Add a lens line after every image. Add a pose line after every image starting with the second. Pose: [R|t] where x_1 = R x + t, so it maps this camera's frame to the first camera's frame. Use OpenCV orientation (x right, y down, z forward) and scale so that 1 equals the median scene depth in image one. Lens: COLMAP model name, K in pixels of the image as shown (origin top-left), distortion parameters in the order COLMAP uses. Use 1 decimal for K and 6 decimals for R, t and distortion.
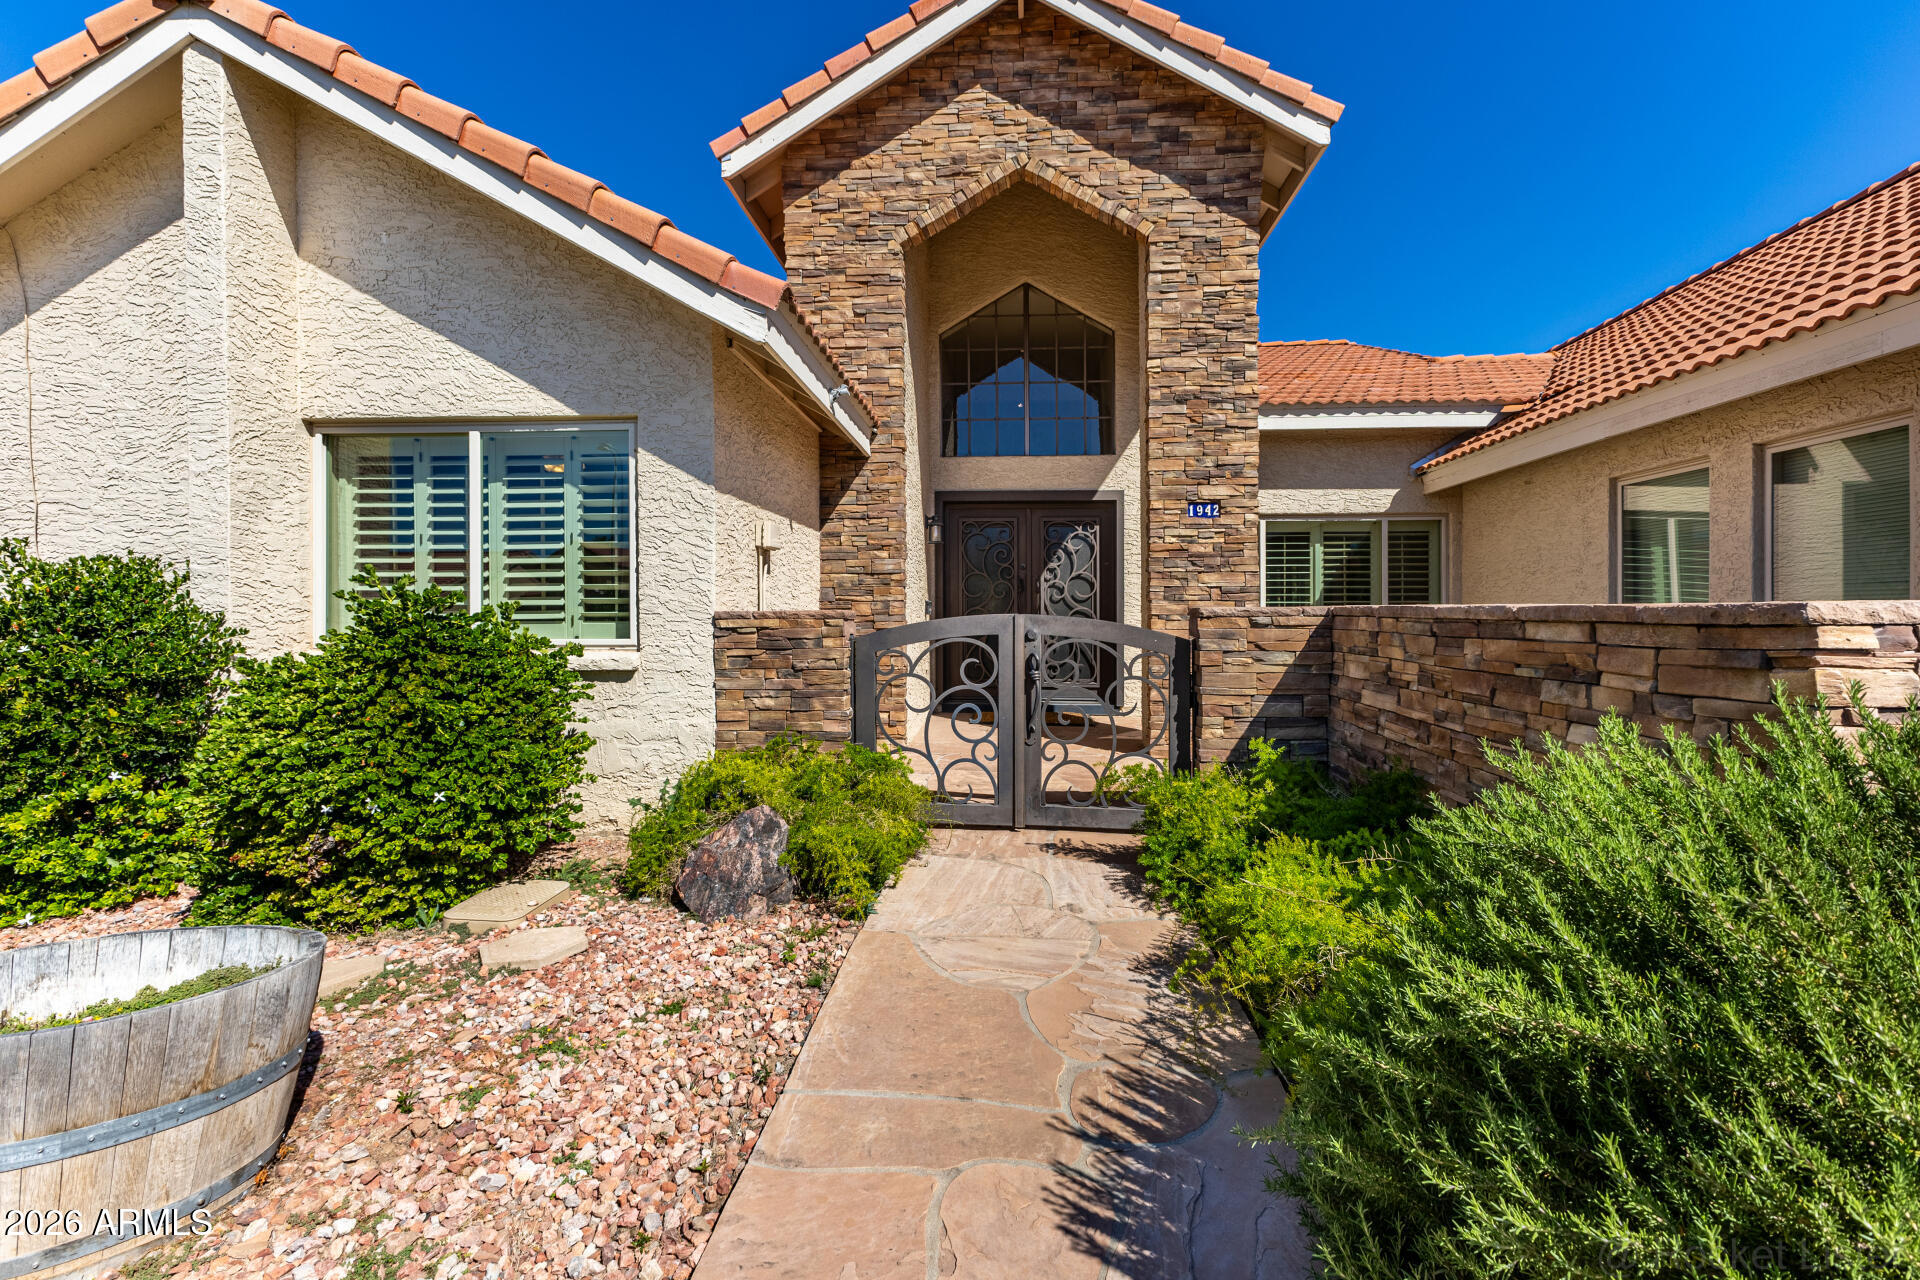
lens RADIAL K [[834.4, 0, 977.9], [0, 834.4, 626.6], [0, 0, 1]] dist [0.010154, -0.003230]
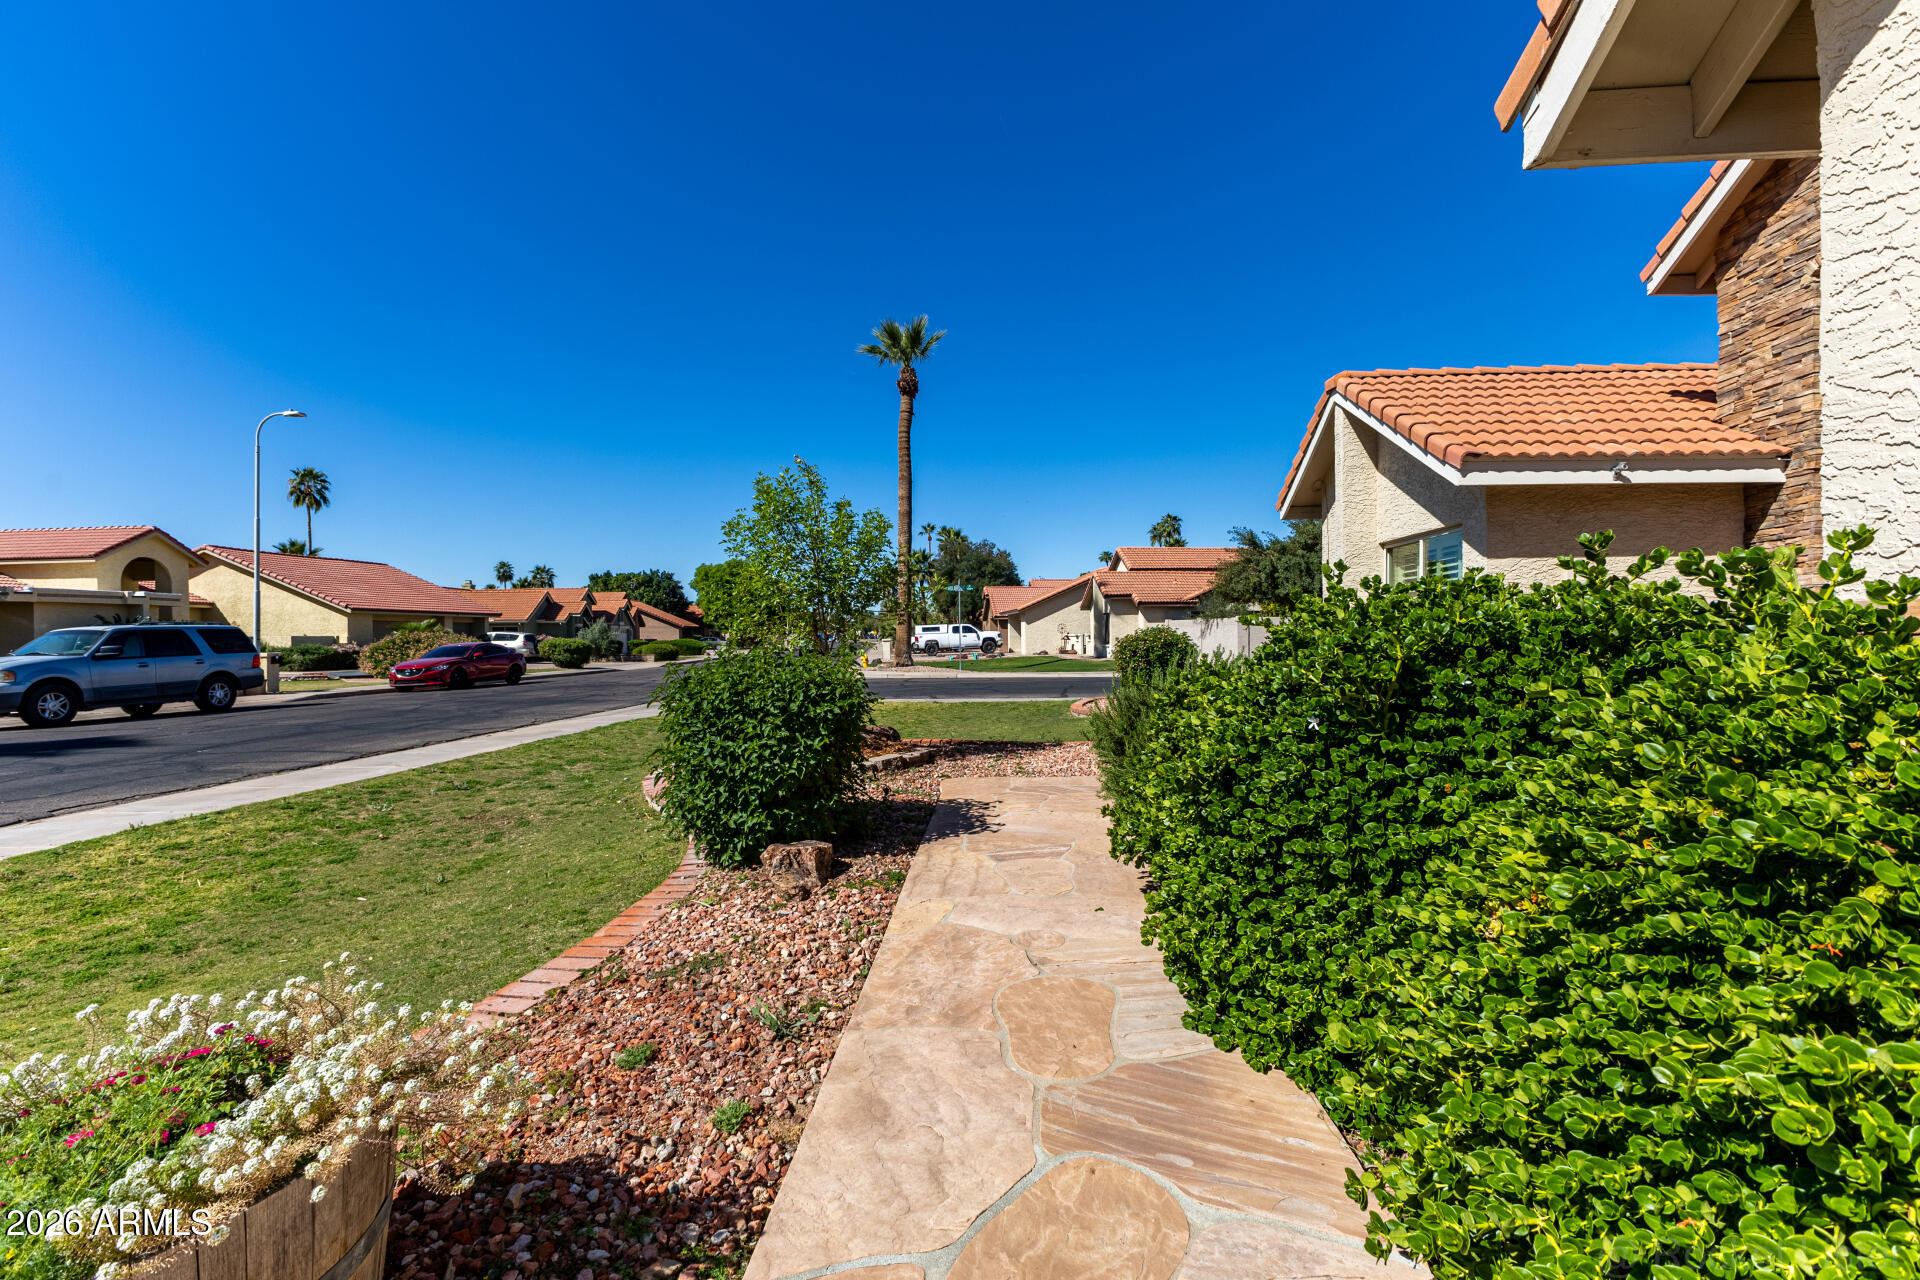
lens RADIAL K [[834.4, 0, 942.9], [0, 834.4, 643.8], [0, 0, 1]] dist [0.010154, -0.003230]
pose [[-0.022492, 0.010909, -0.999688, 1.009871], [-0.003577, 0.999933, 0.010992, -0.001924], [0.999741, 0.003824, -0.022451, -0.069175]]
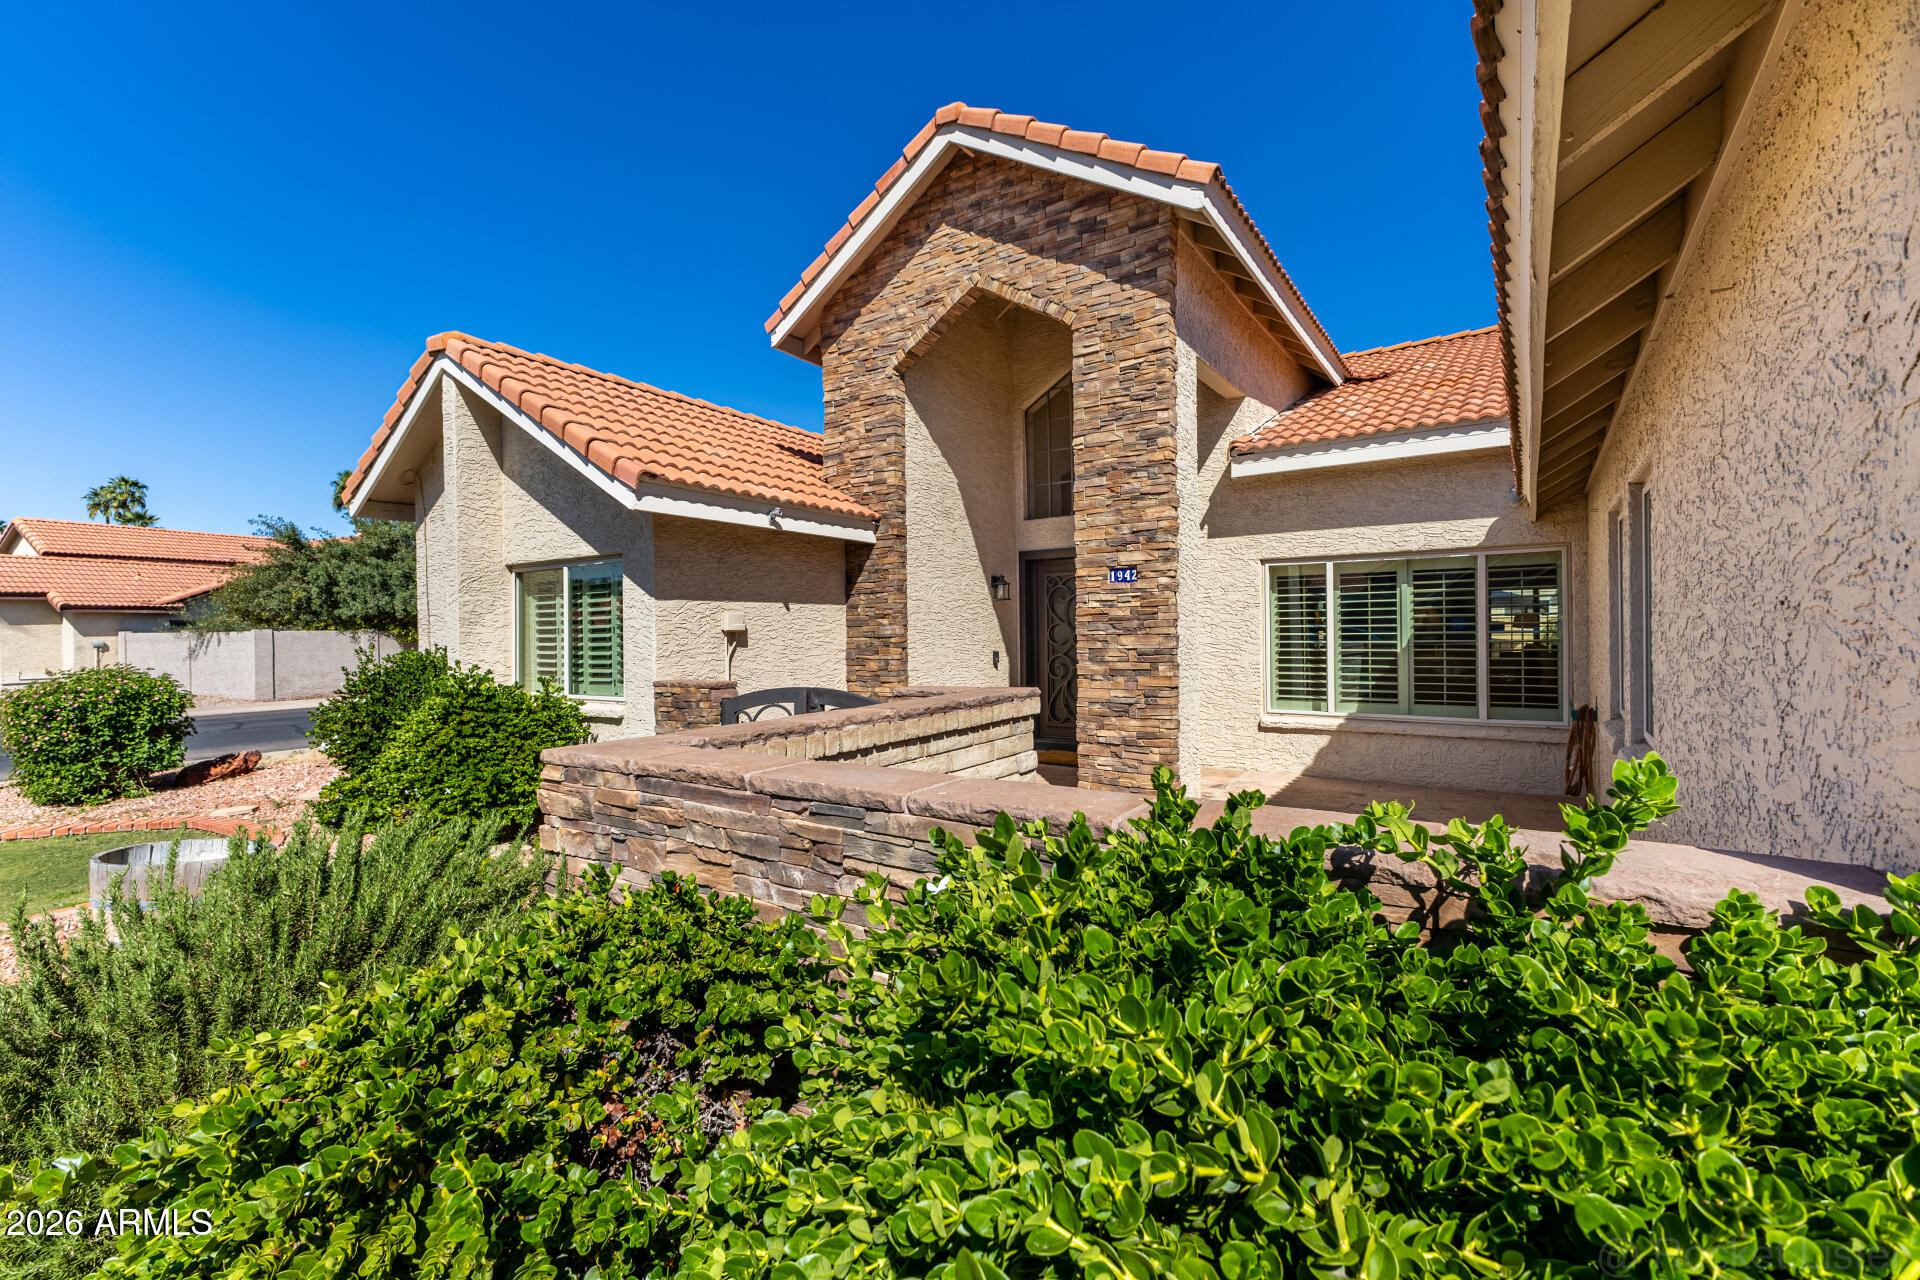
lens RADIAL K [[834.4, 0, 974.4], [0, 834.4, 643.6], [0, 0, 1]] dist [0.010154, -0.003230]
pose [[0.858964, -0.002824, -0.512028, 0.647051], [0.006883, 0.999958, 0.006031, -0.061930], [0.511989, -0.008705, 0.858948, 0.004466]]
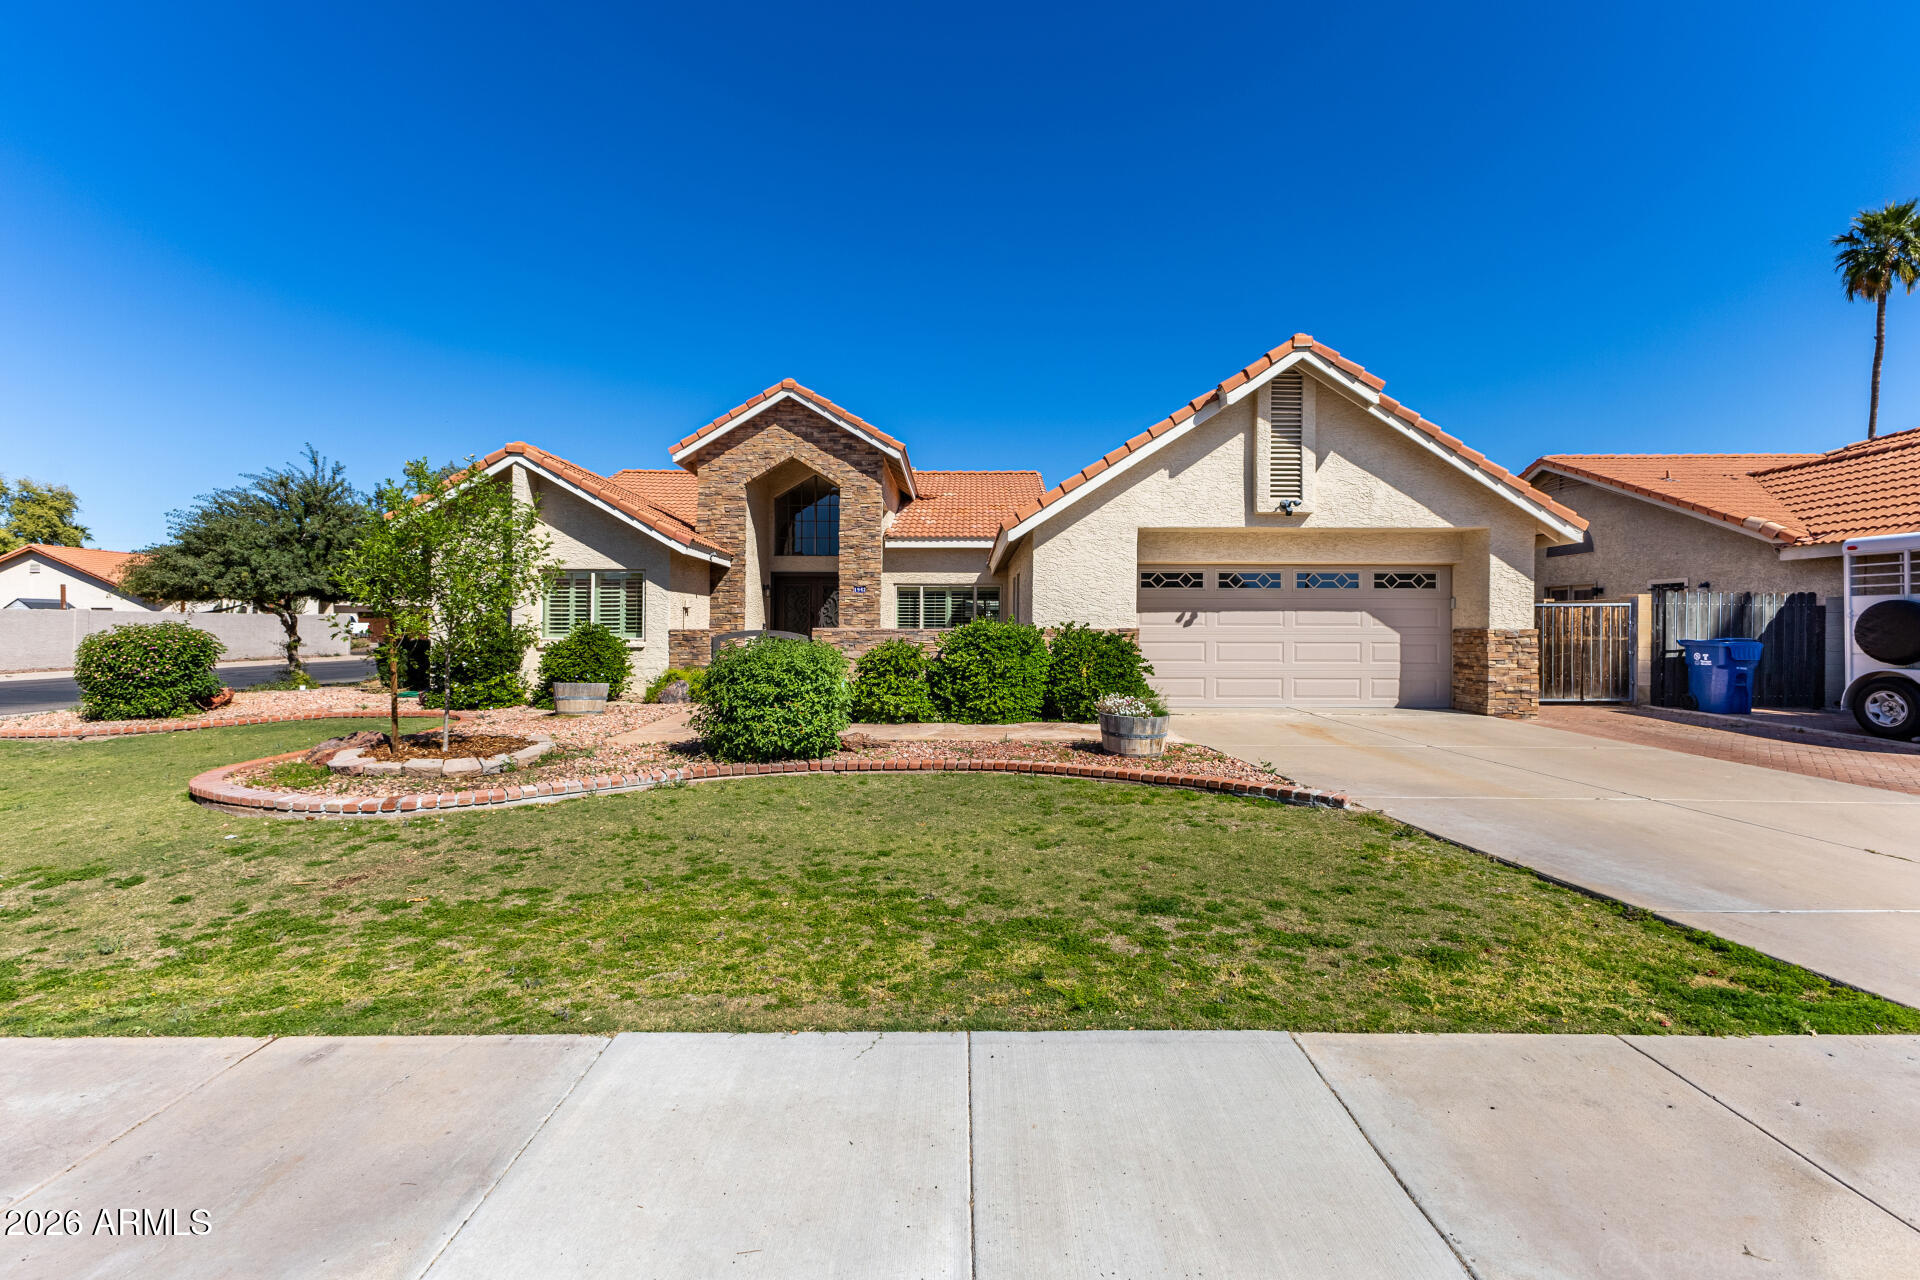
lens RADIAL K [[834.4, 0, 980.1], [0, 834.4, 617.1], [0, 0, 1]] dist [0.010154, -0.003230]
pose [[0.997738, 0.005175, 0.067028, 0.466169], [-0.003671, 0.999739, -0.022538, 0.002475], [-0.067127, 0.022241, 0.997497, -1.609744]]
